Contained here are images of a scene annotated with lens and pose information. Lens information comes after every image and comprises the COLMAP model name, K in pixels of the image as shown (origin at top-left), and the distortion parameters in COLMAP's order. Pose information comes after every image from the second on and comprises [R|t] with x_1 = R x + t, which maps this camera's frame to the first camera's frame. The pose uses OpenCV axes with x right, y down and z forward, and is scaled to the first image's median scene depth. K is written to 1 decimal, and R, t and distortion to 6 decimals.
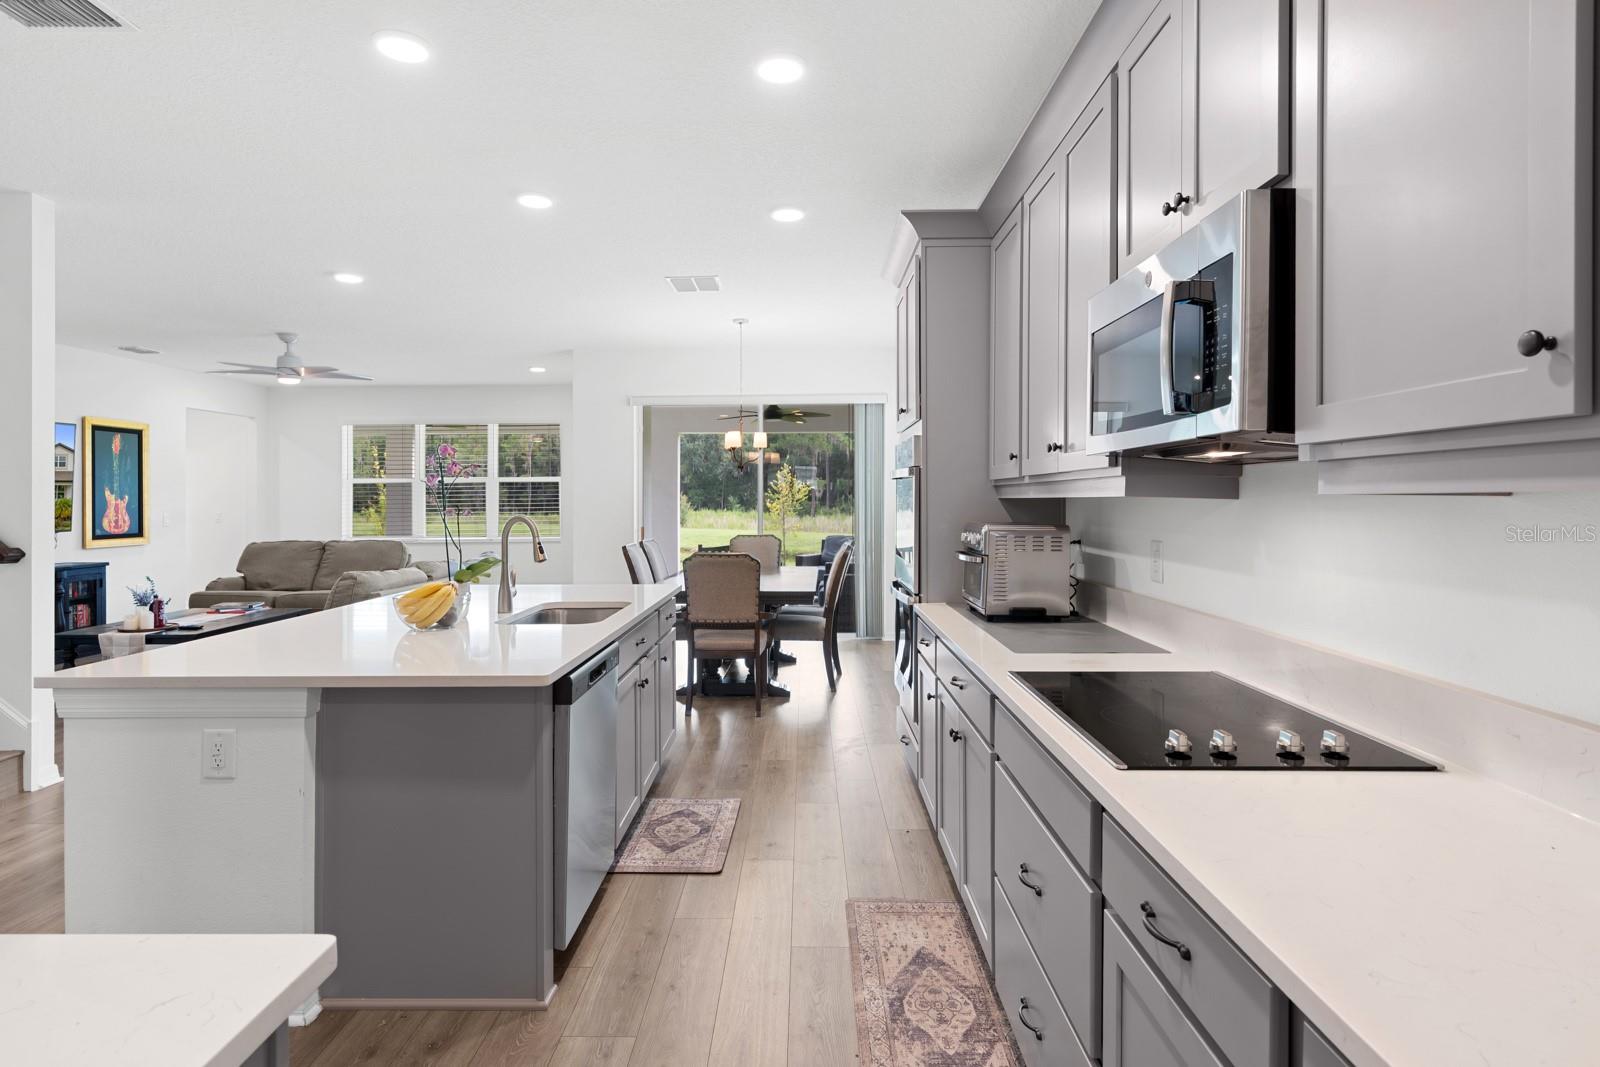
lens RADIAL K [[841.0, 0, 792.2], [0, 841.0, 495.8], [0, 0, 1]] dist [0.003210, 0.000508]
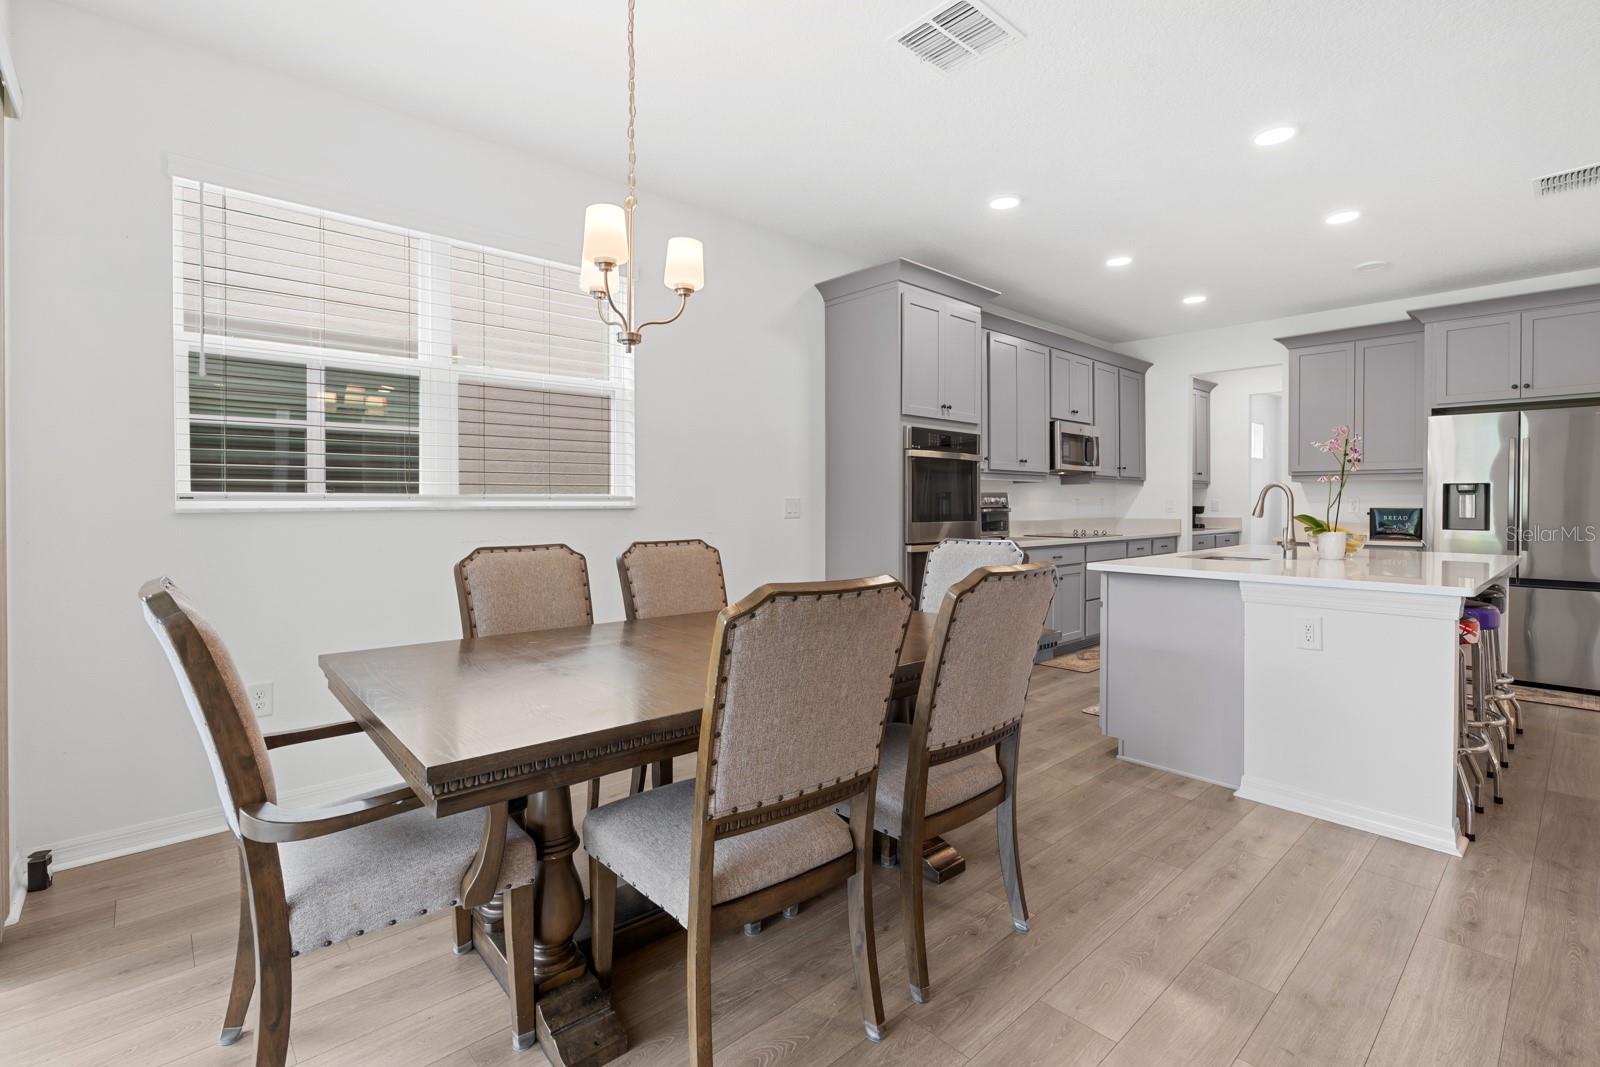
lens RADIAL K [[716.2, 0, 789.9], [0, 716.2, 510.9], [0, 0, 1]] dist [-0.004425, 0.002544]
pose [[-0.686777, -0.005698, 0.726845, -0.322141], [-0.001363, 0.999978, 0.006552, 0.033583], [-0.726867, 0.003509, -0.686770, 1.230876]]
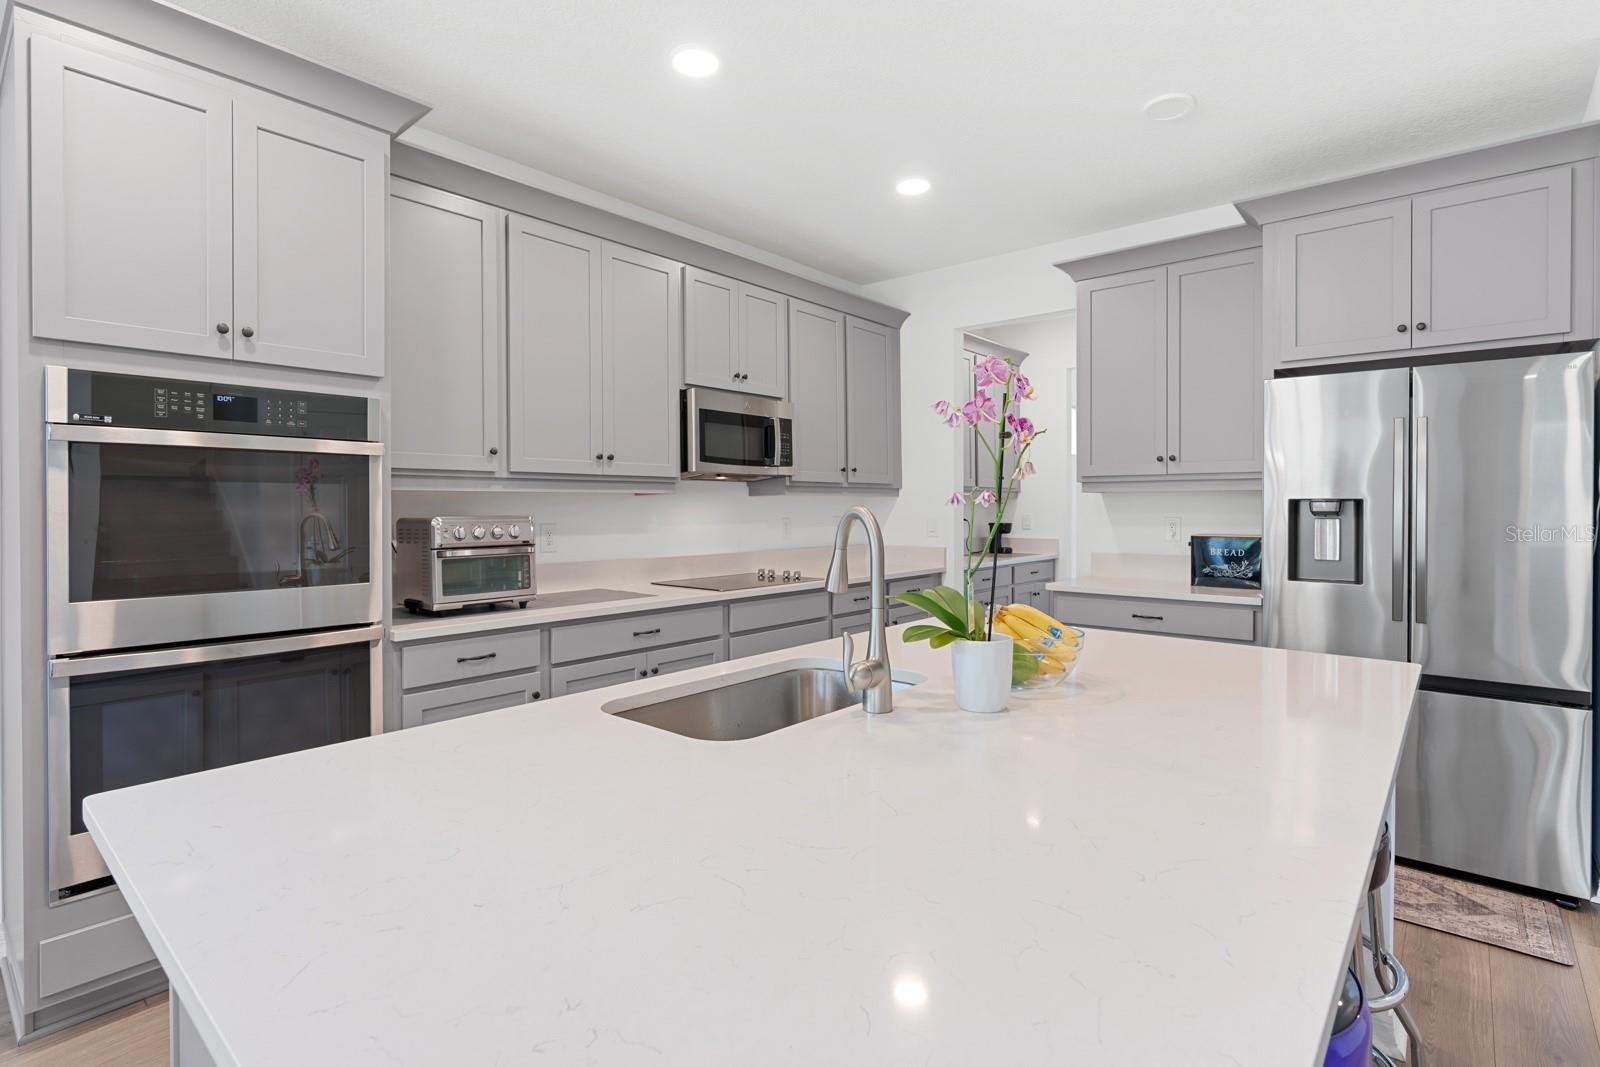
lens RADIAL K [[761.1, 0, 778.7], [0, 761.1, 512.6], [0, 0, 1]] dist [-0.008847, 0.002437]
pose [[-0.758680, -0.000352, 0.651464, -0.310283], [0.002771, 0.999989, 0.003768, 0.014056], [-0.651458, 0.004664, -0.758670, 0.736188]]
